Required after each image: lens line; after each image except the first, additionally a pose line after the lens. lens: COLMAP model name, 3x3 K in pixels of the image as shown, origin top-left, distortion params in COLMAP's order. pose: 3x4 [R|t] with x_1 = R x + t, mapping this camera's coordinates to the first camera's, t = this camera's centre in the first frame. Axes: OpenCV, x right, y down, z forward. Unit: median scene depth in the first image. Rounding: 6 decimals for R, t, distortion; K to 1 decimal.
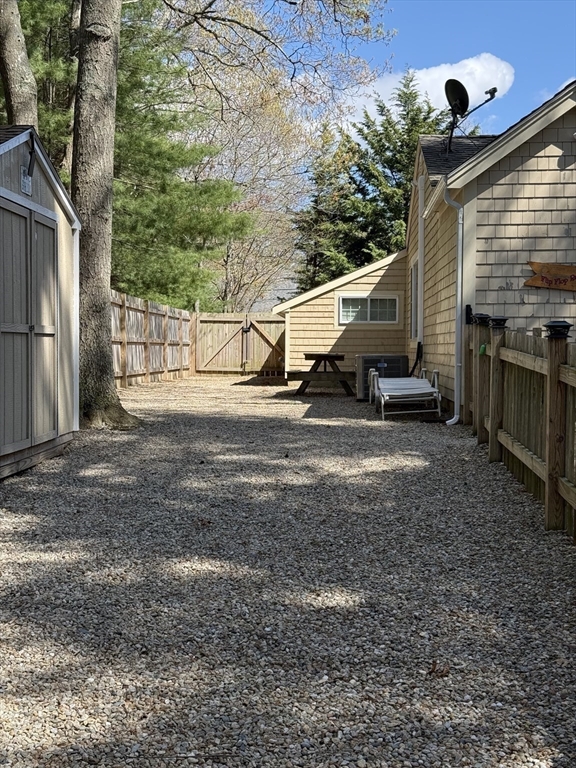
lens RADIAL K [[1092.8, 0, 288.0], [0, 1092.8, 384.8], [0, 0, 1]] dist [0.201324, 0.000000]
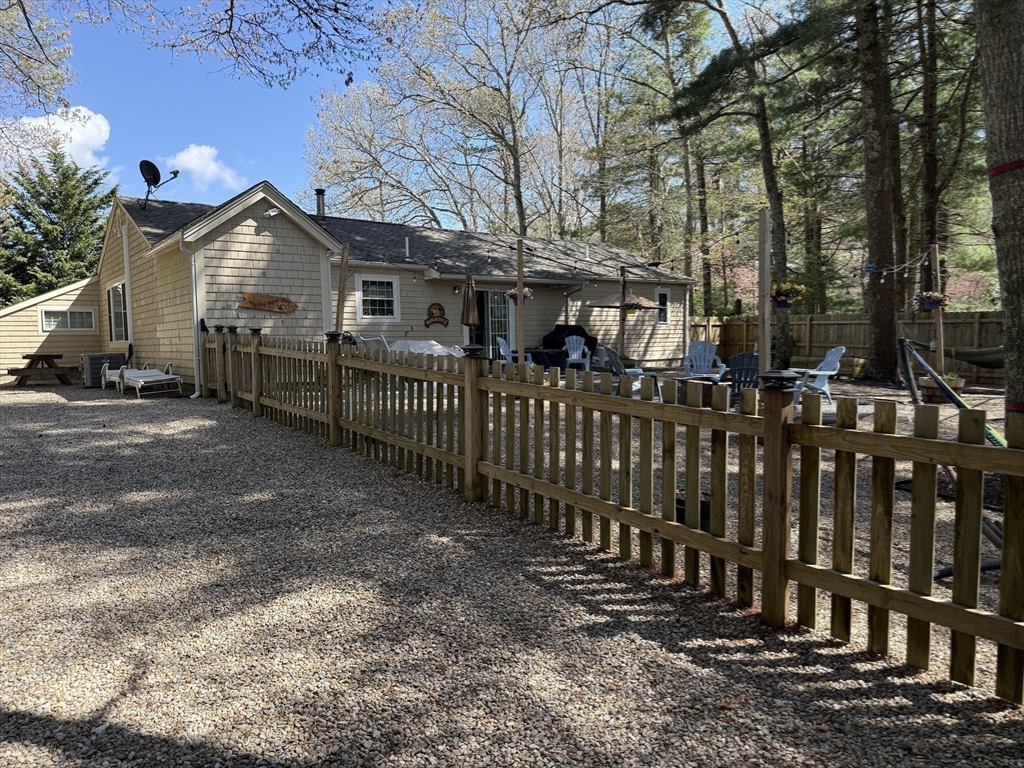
lens RADIAL K [[739.2, 0, 494.2], [0, 739.2, 413.8], [0, 0, 1]] dist [0.063955, -0.087784]
pose [[0.780132, -0.082090, 0.620206, -0.116015], [0.044226, 0.996110, 0.076215, -0.001574], [-0.624050, -0.032029, 0.780727, -0.042023]]
